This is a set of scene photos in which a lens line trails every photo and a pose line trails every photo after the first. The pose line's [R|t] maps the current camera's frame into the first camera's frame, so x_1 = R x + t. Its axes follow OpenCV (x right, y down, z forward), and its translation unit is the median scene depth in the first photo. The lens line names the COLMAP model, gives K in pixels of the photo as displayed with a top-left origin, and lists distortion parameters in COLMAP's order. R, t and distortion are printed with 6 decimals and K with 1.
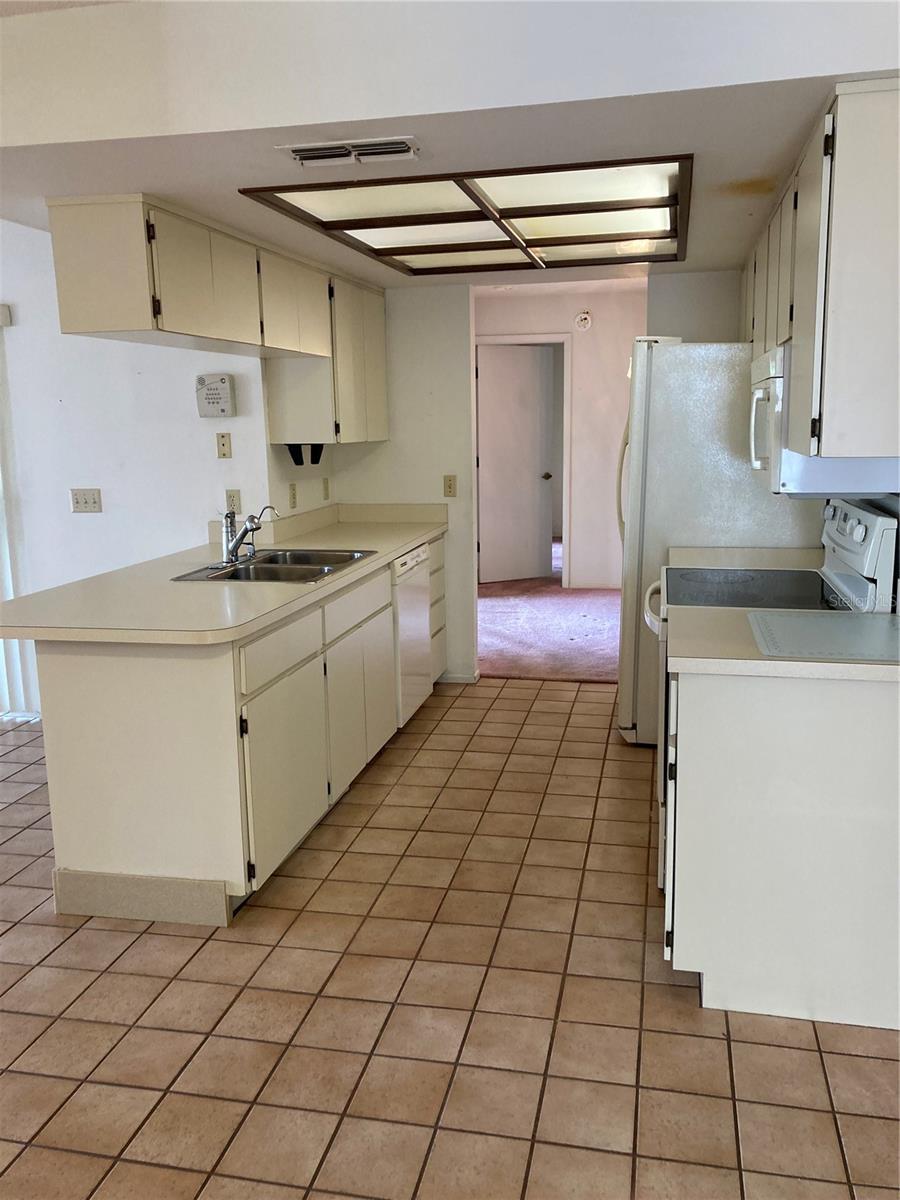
lens RADIAL K [[979.5, 0, 451.8], [0, 979.5, 592.7], [0, 0, 1]] dist [0.045428, -0.052623]
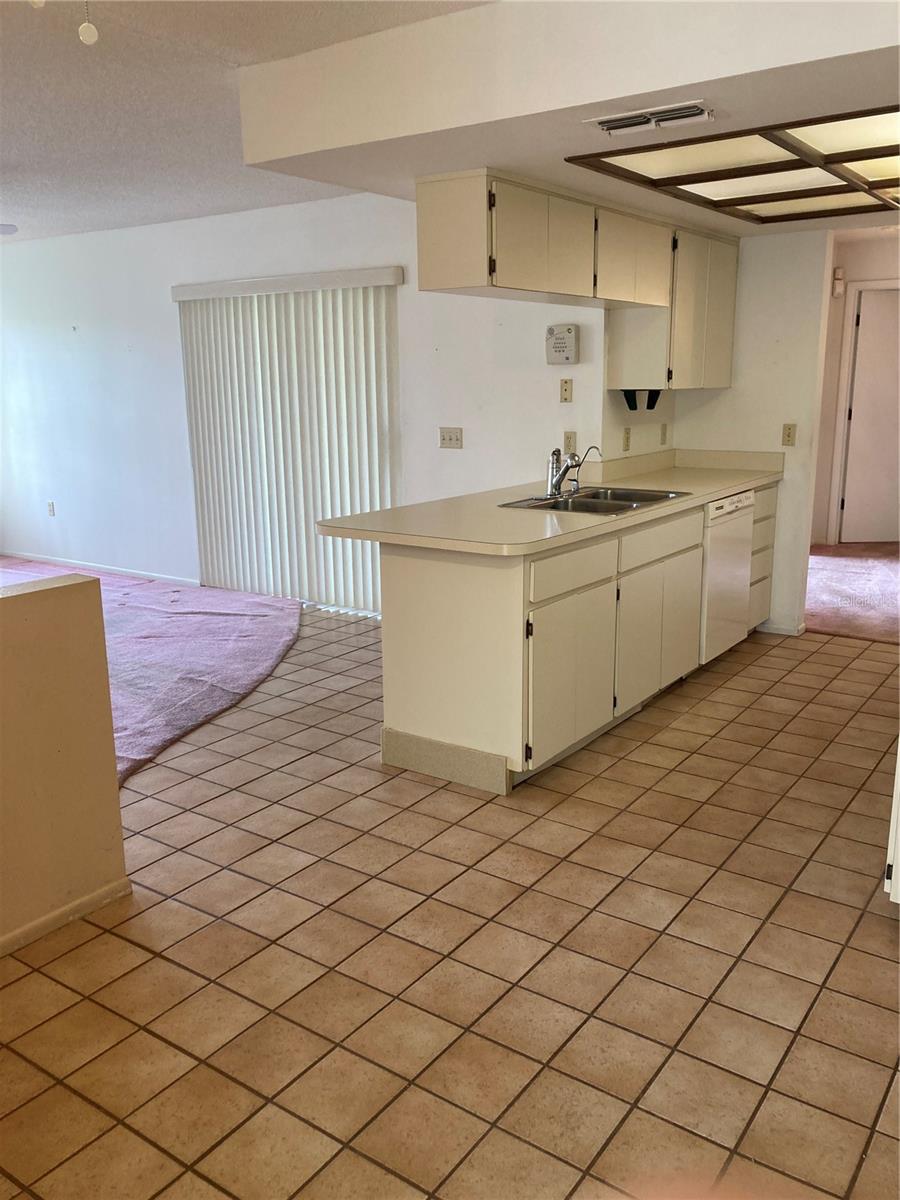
lens RADIAL K [[979.5, 0, 451.3], [0, 979.5, 604.5], [0, 0, 1]] dist [0.045428, -0.052623]
pose [[0.917914, 0.101835, -0.383489, 0.132521], [-0.079942, 0.994149, 0.072648, 0.026166], [0.388644, -0.036028, 0.920684, -0.100286]]
